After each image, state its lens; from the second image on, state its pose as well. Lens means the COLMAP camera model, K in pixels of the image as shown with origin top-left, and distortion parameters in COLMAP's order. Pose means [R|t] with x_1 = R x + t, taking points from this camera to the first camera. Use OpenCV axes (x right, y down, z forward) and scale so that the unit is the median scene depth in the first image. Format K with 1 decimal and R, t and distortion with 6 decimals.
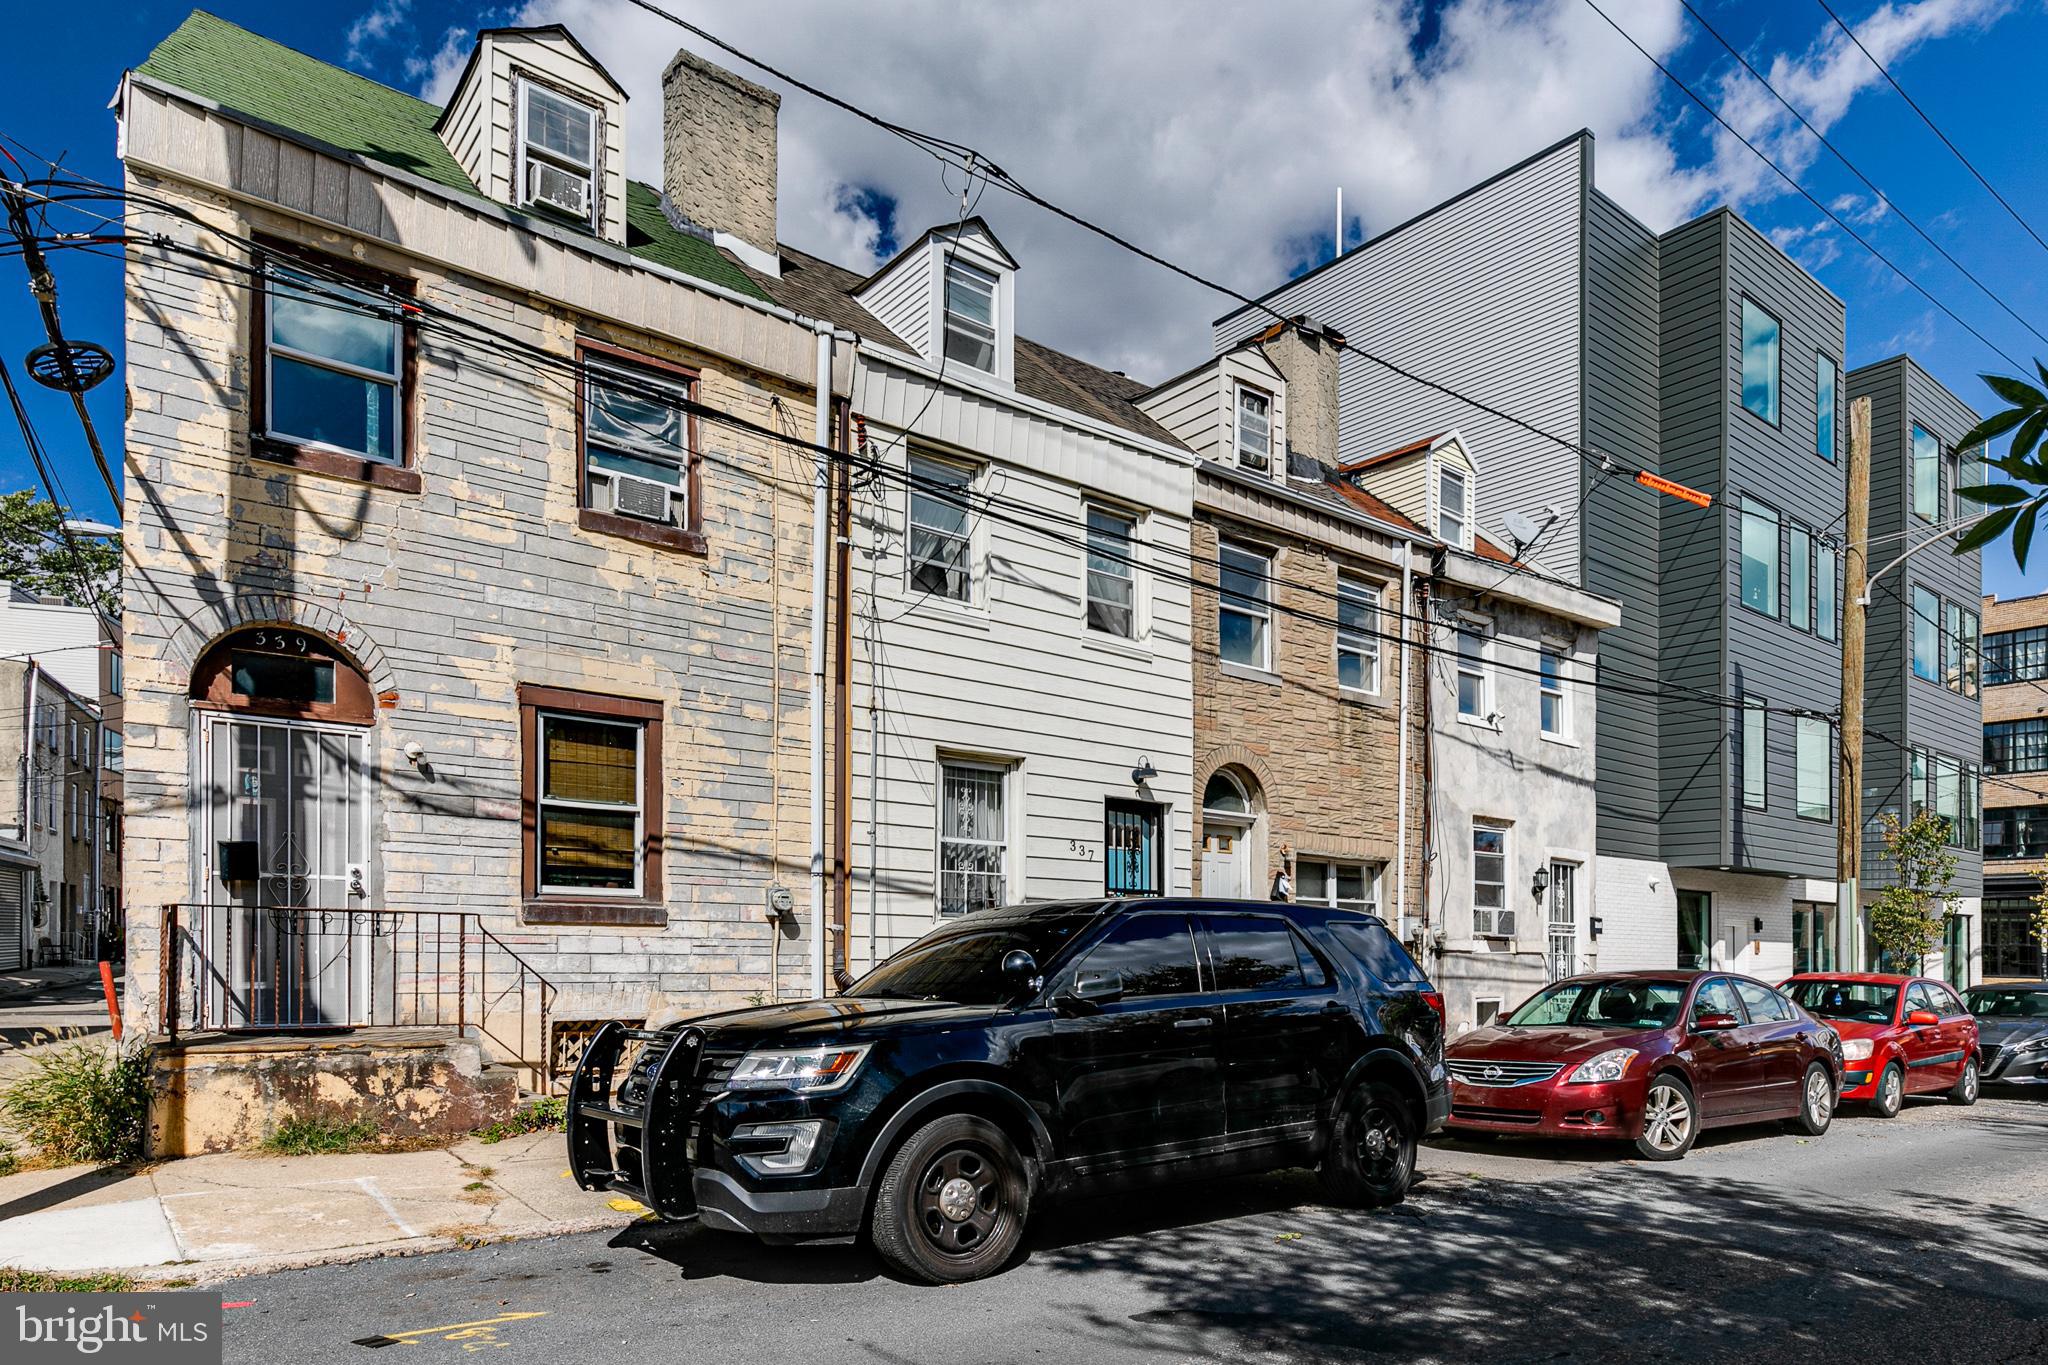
lens RADIAL K [[902.1, 0, 1025.3], [0, 902.1, 512.5], [0, 0, 1]] dist [0.002331, -0.000254]
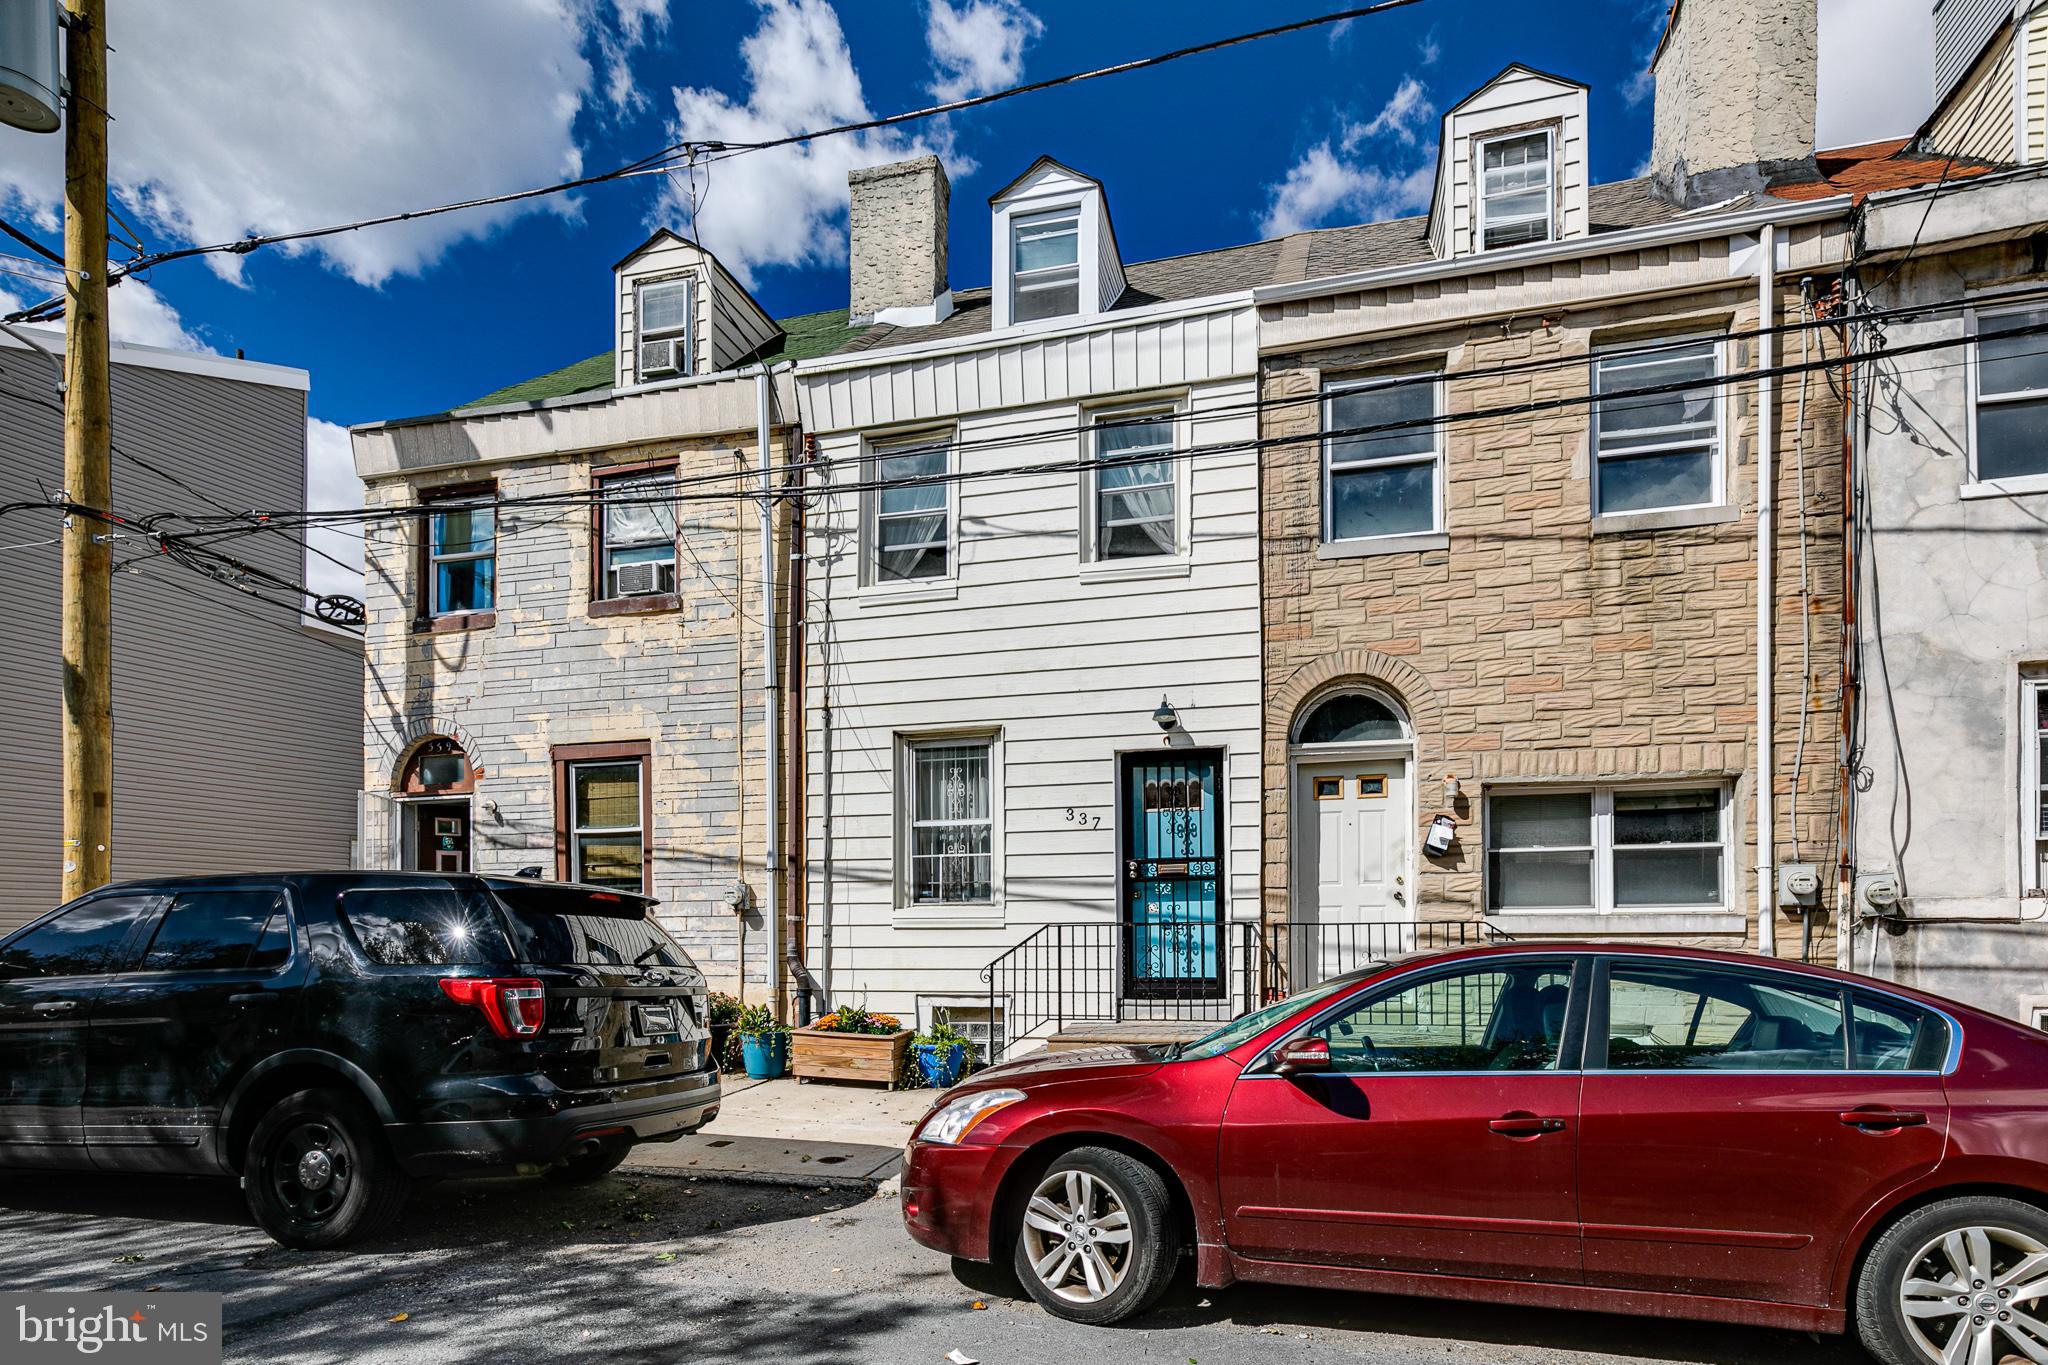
lens RADIAL K [[870.9, 0, 990.6], [0, 870.9, 599.0], [0, 0, 1]] dist [0.002794, -0.000108]
pose [[0.707988, -0.274776, -0.650578, 0.685915], [0.320466, 0.945899, -0.050761, 0.229657], [0.629329, -0.172550, 0.757741, 0.434213]]
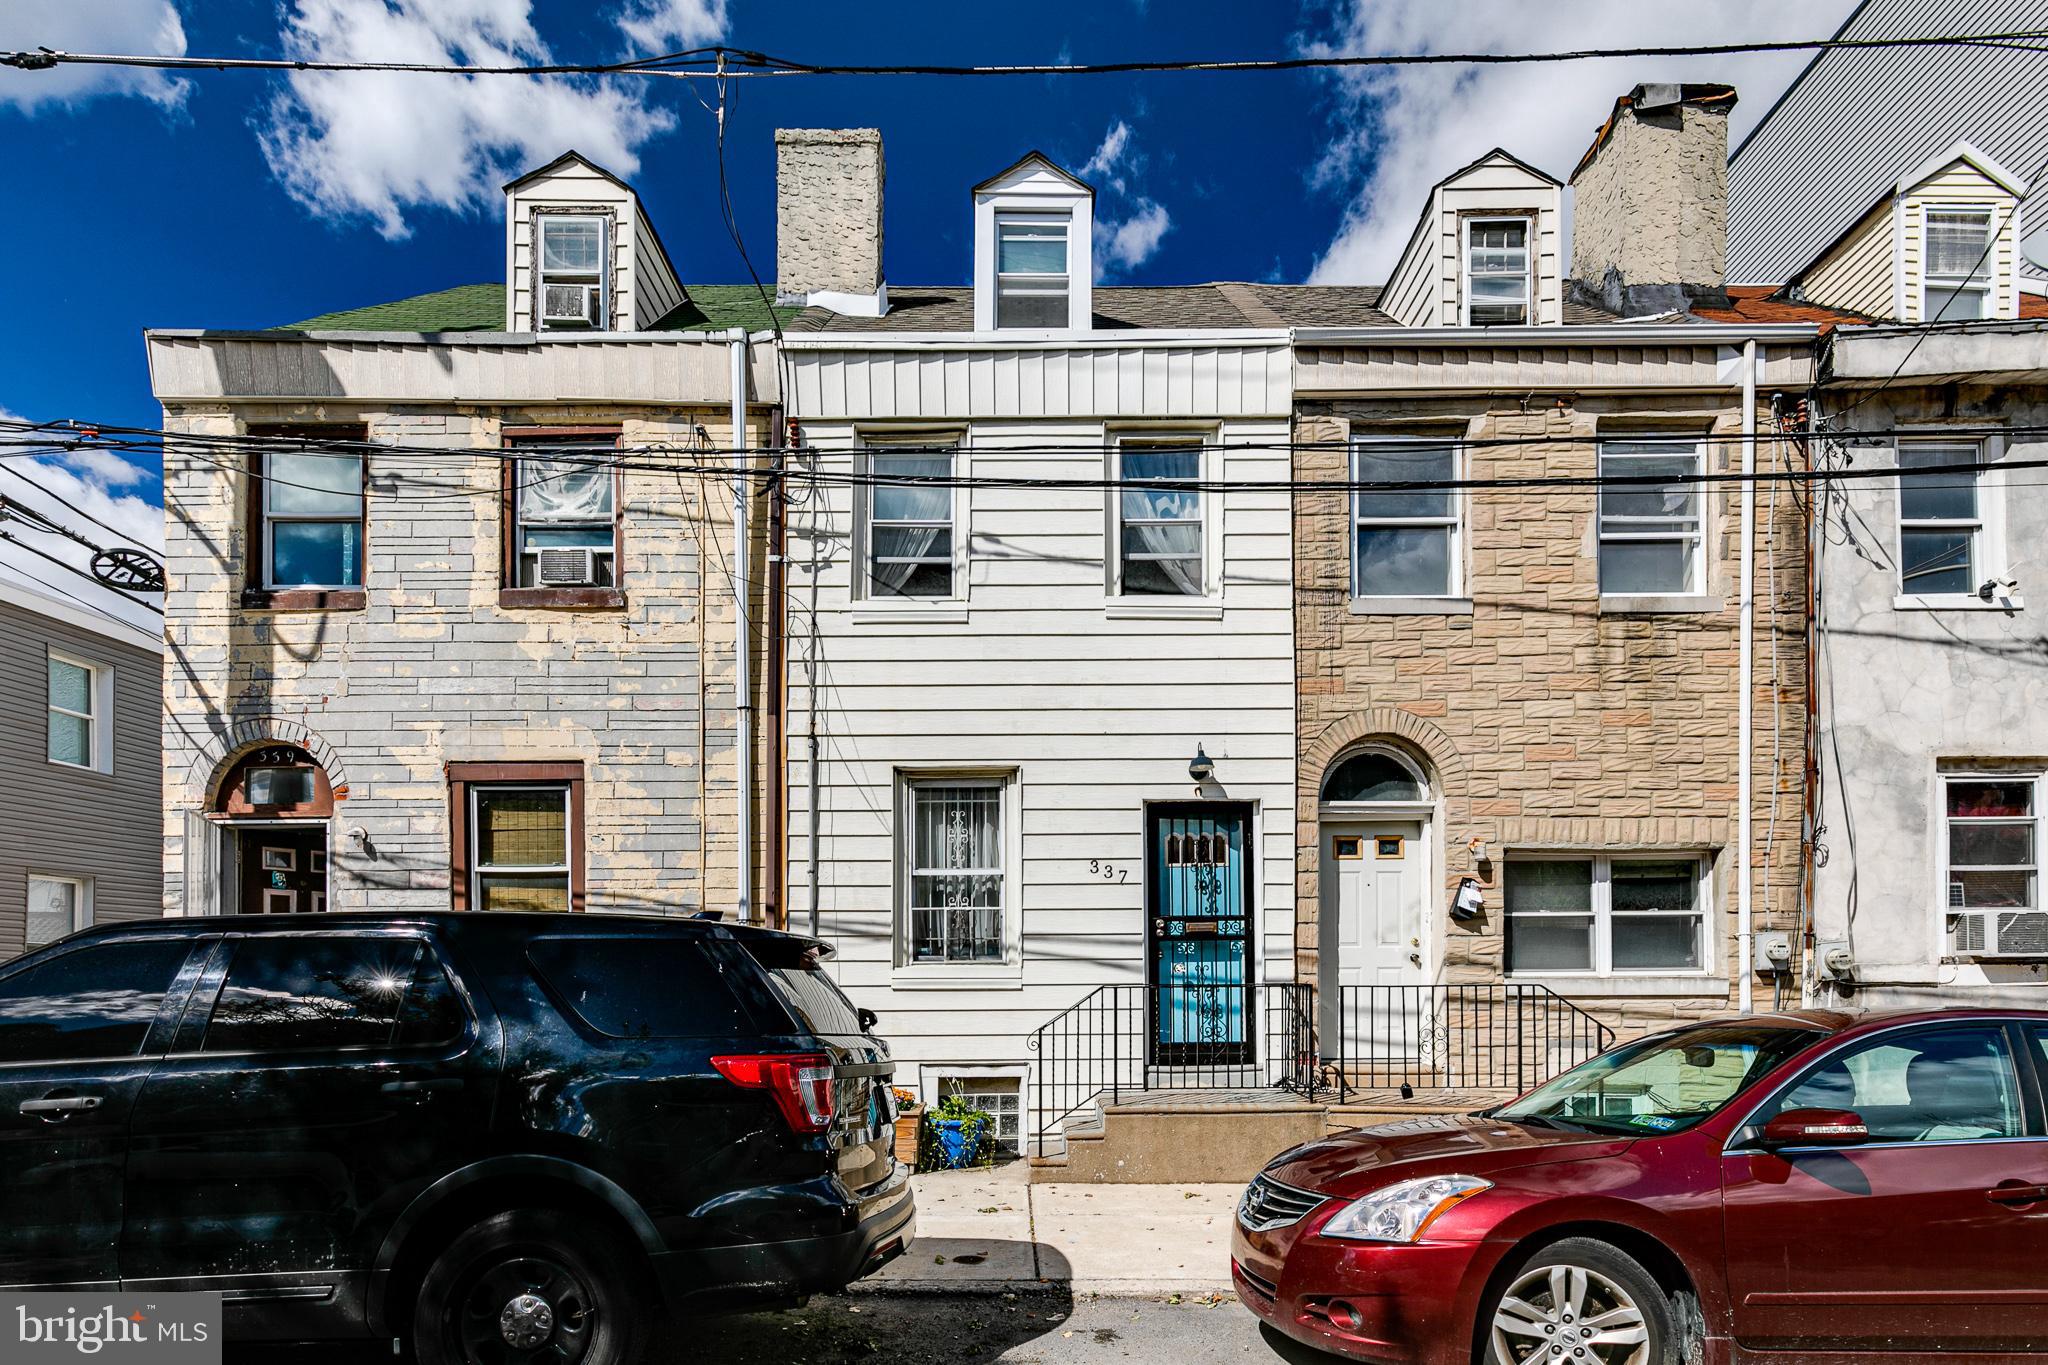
lens RADIAL K [[930.8, 0, 1026.1], [0, 930.8, 648.5], [0, 0, 1]] dist [0.003140, -0.000444]
pose [[0.848432, -0.205386, -0.487832, 0.505980], [0.246079, 0.969044, 0.019991, 0.183936], [0.468625, -0.137006, 0.872709, 0.350986]]
